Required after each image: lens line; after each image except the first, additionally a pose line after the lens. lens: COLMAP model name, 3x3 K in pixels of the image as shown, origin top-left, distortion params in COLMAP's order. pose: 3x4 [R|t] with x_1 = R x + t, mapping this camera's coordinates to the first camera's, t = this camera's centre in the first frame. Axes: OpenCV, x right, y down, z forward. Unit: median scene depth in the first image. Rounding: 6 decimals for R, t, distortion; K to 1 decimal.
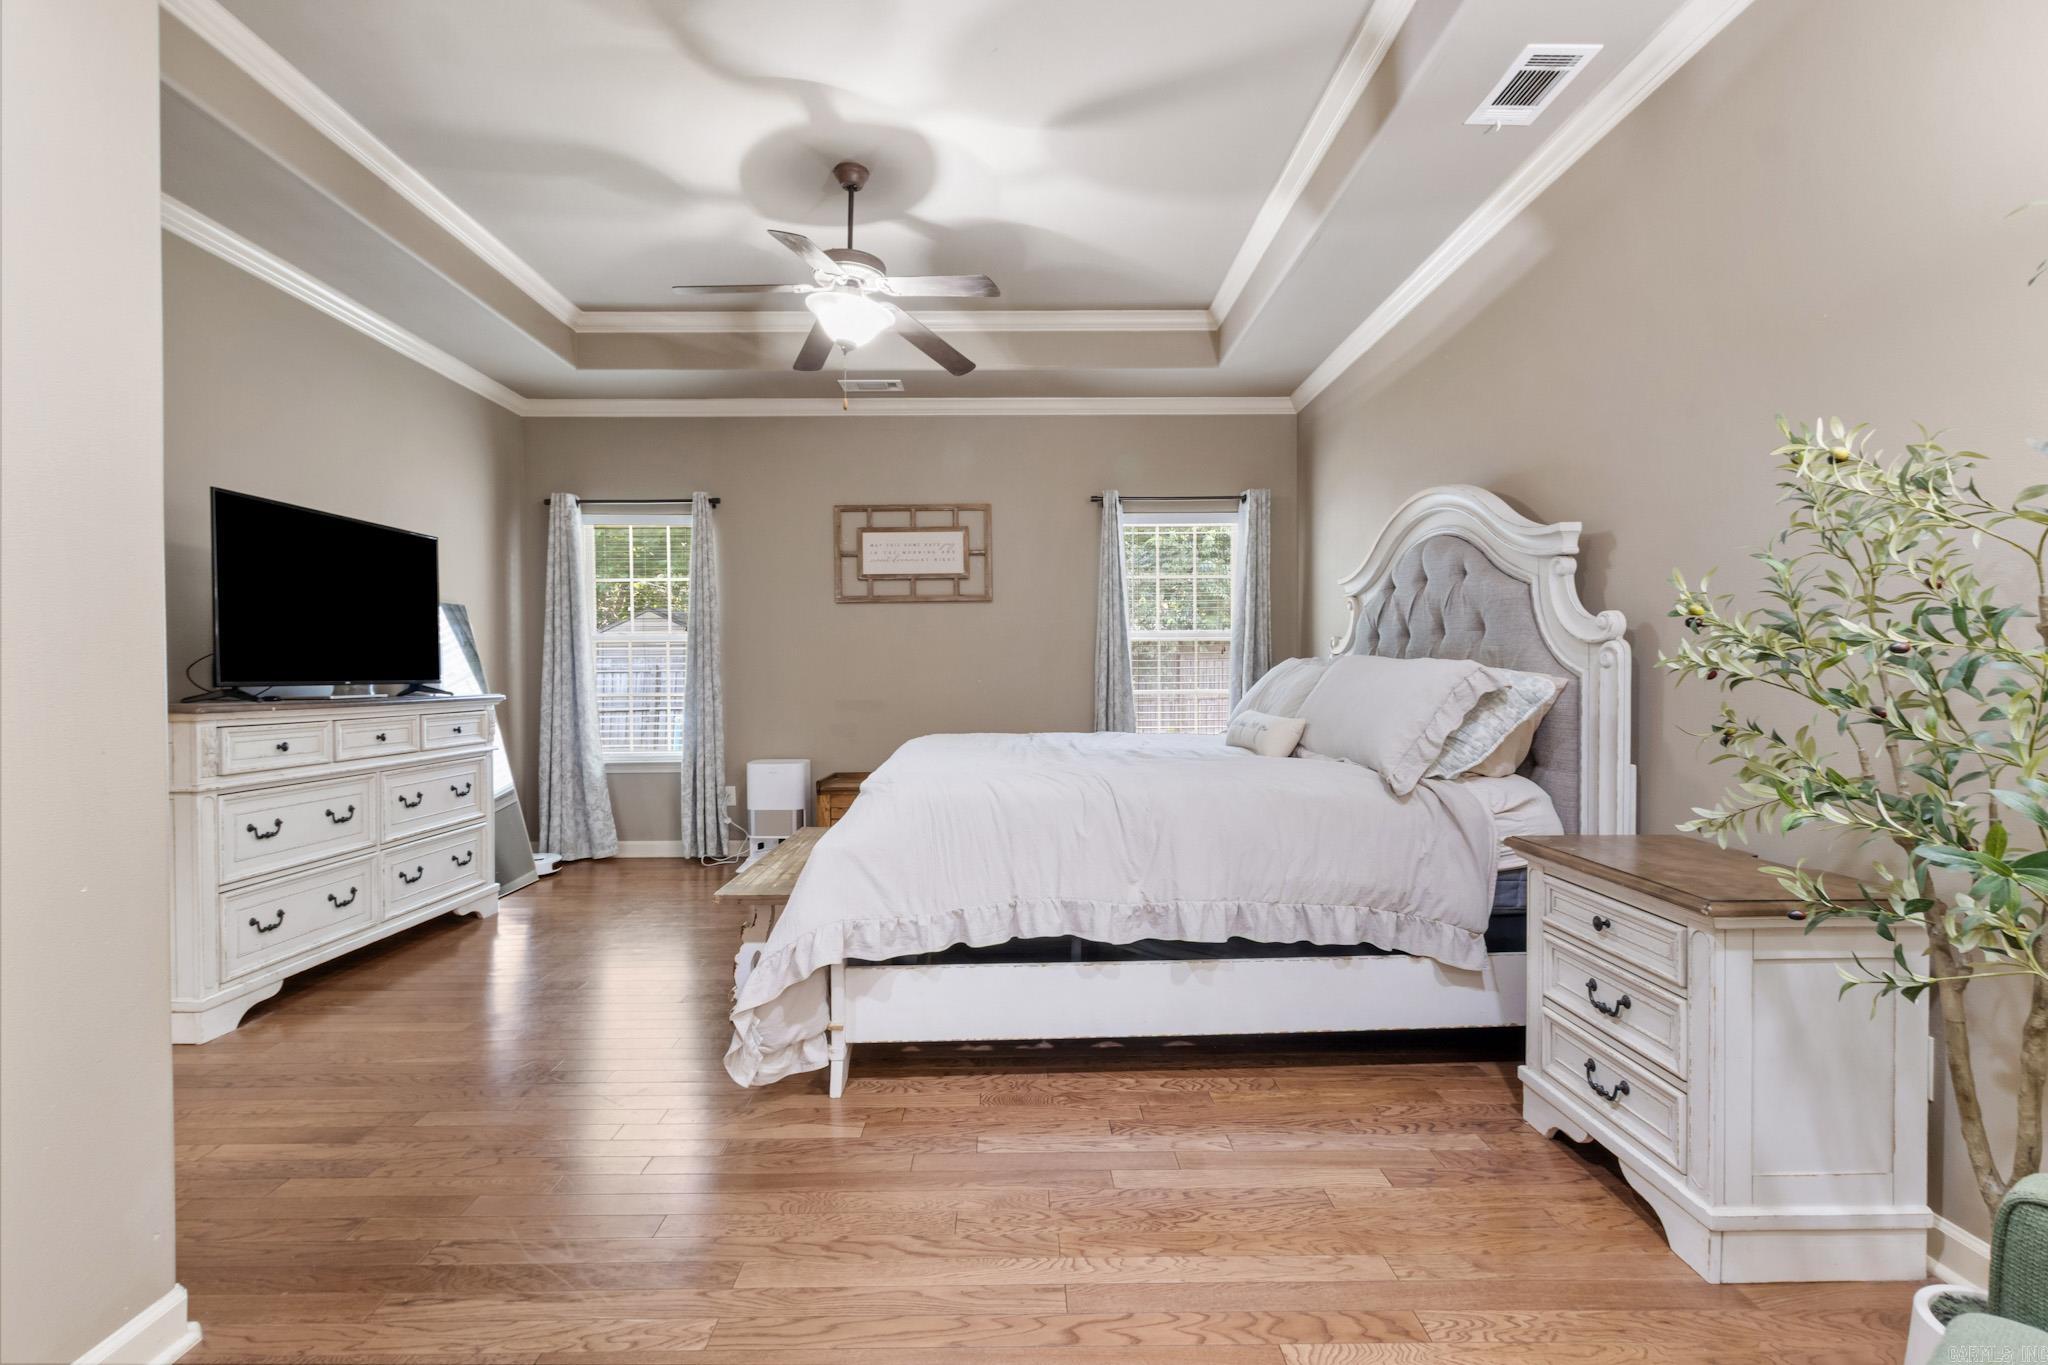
lens RADIAL K [[948.3, 0, 1016.6], [0, 948.3, 674.2], [0, 0, 1]] dist [0.000323, 0.000076]
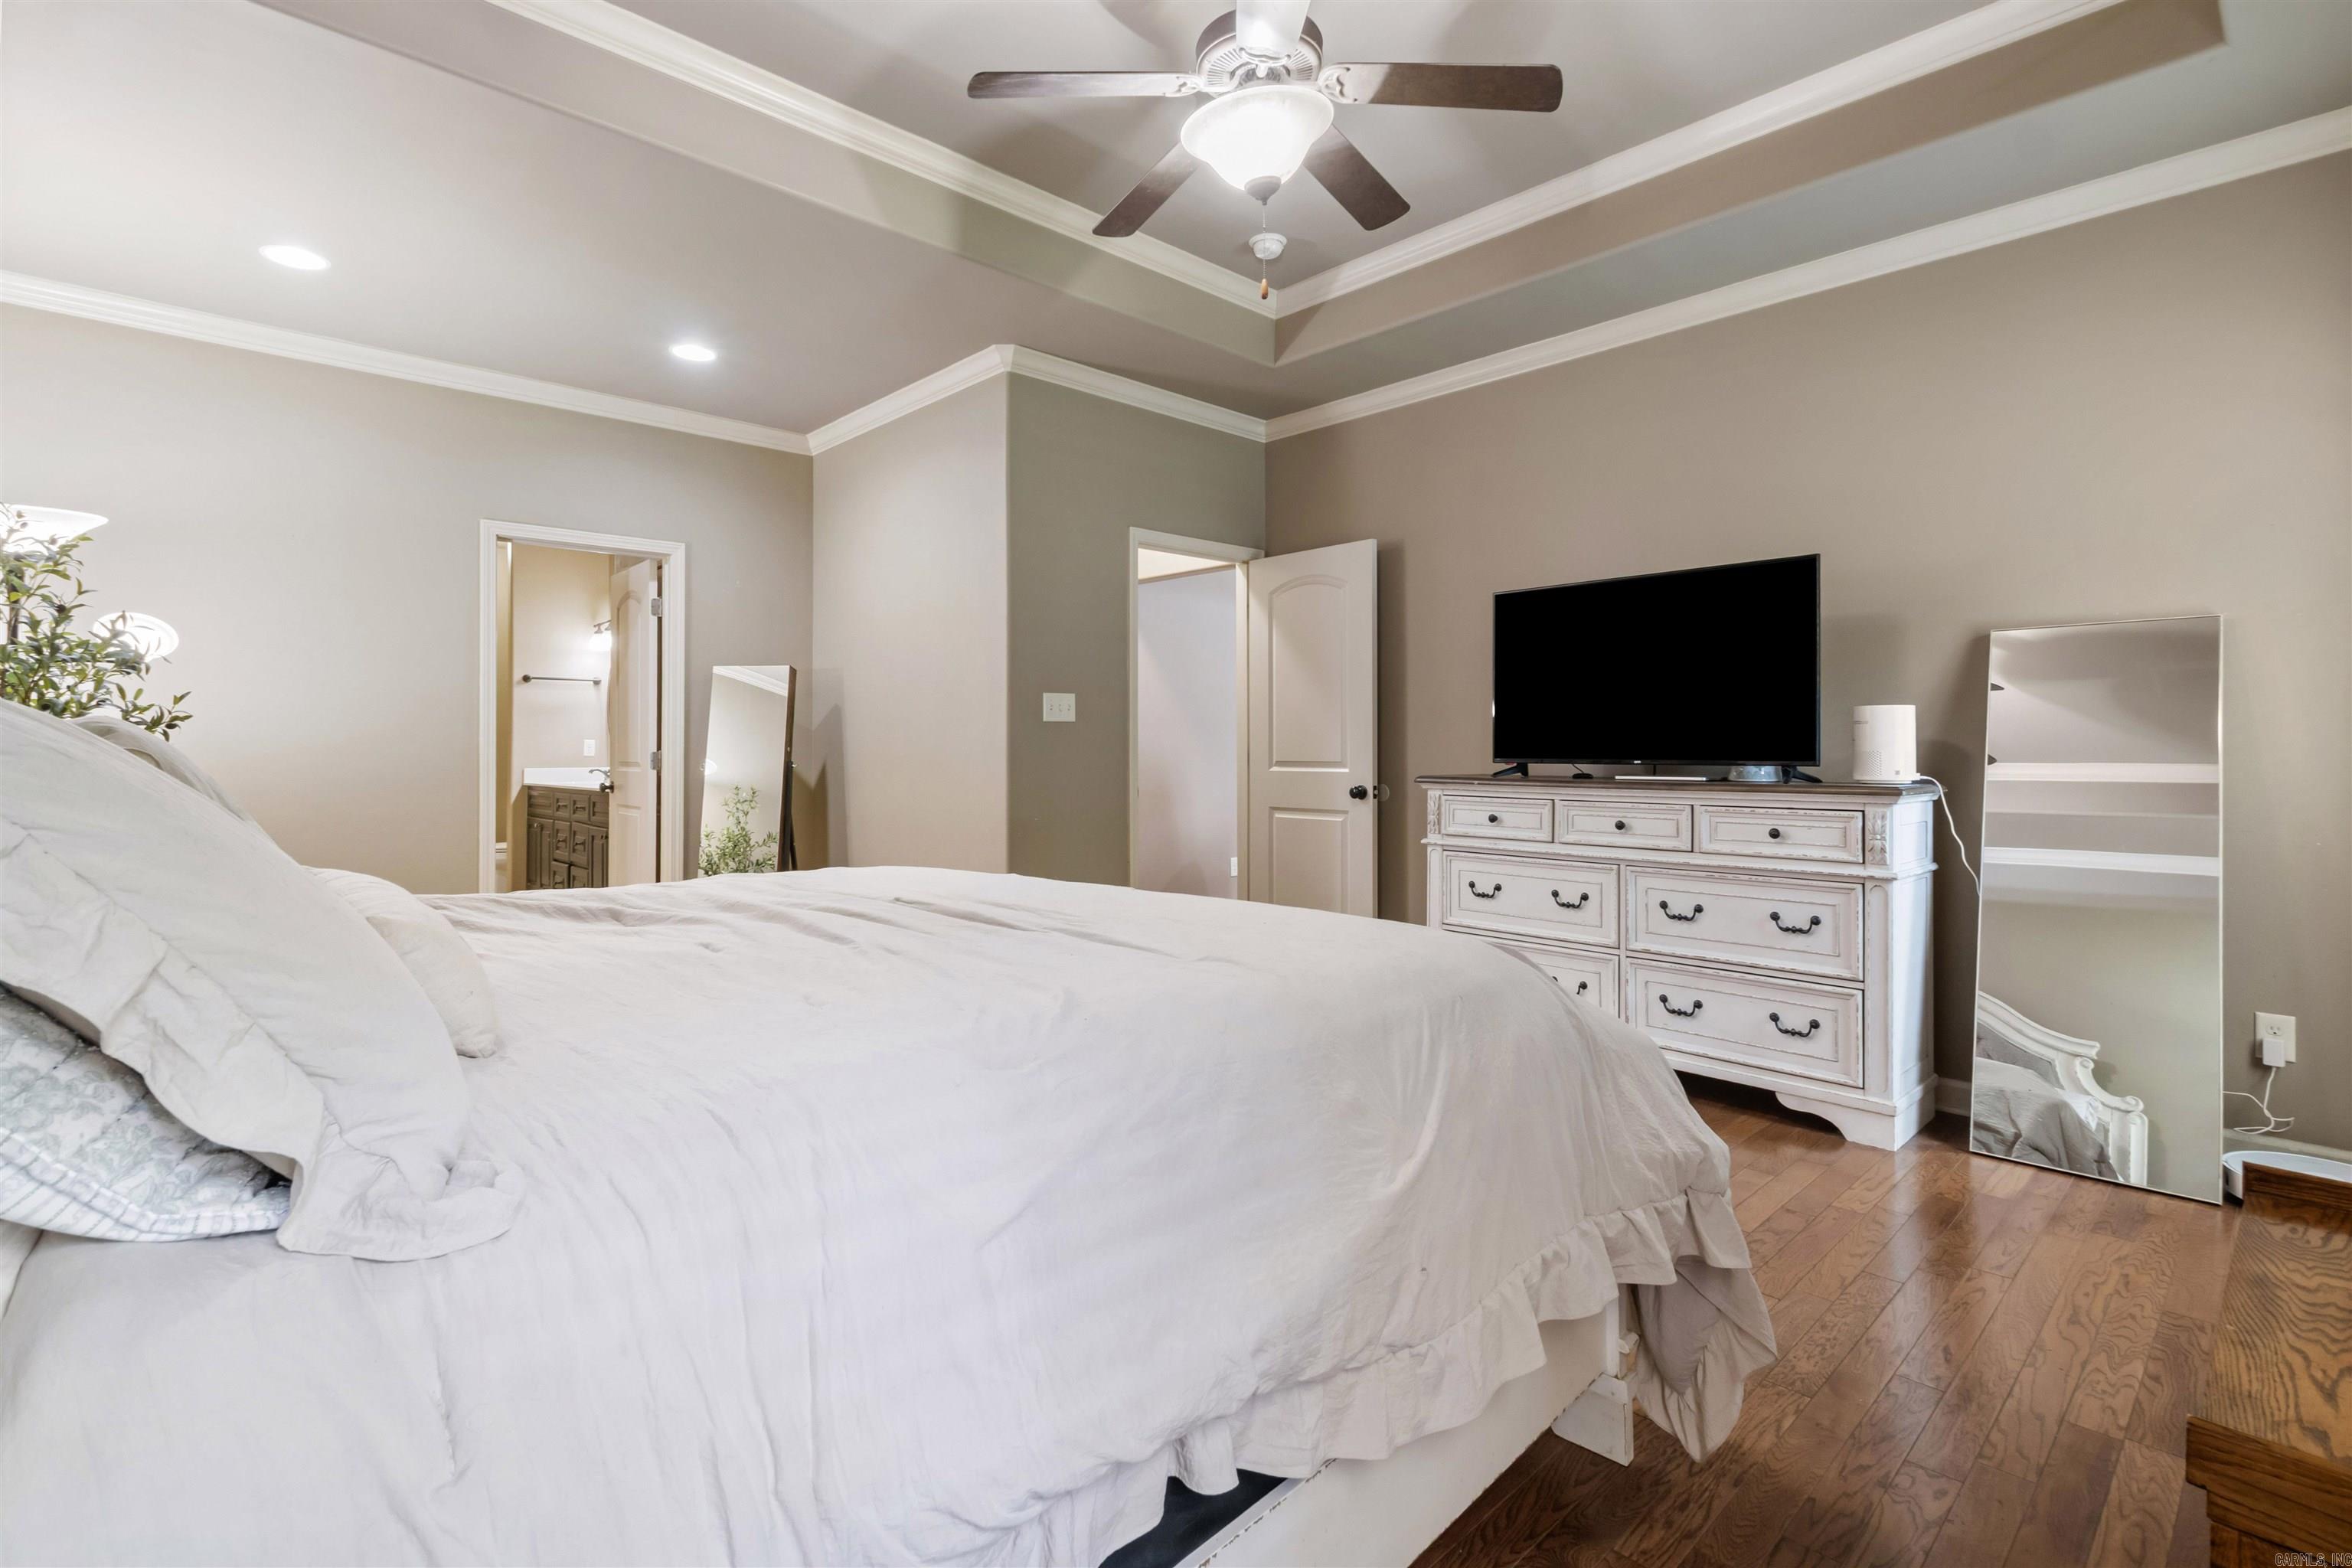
lens RADIAL K [[1084.6, 0, 1178.4], [0, 1084.6, 752.2], [0, 0, 1]] dist [0.000794, 0.000153]
pose [[-0.730564, -0.001558, -0.682842, 0.283290], [-0.002444, 0.999997, 0.000333, 0.000402], [0.682840, 0.001912, -0.730566, 1.348190]]
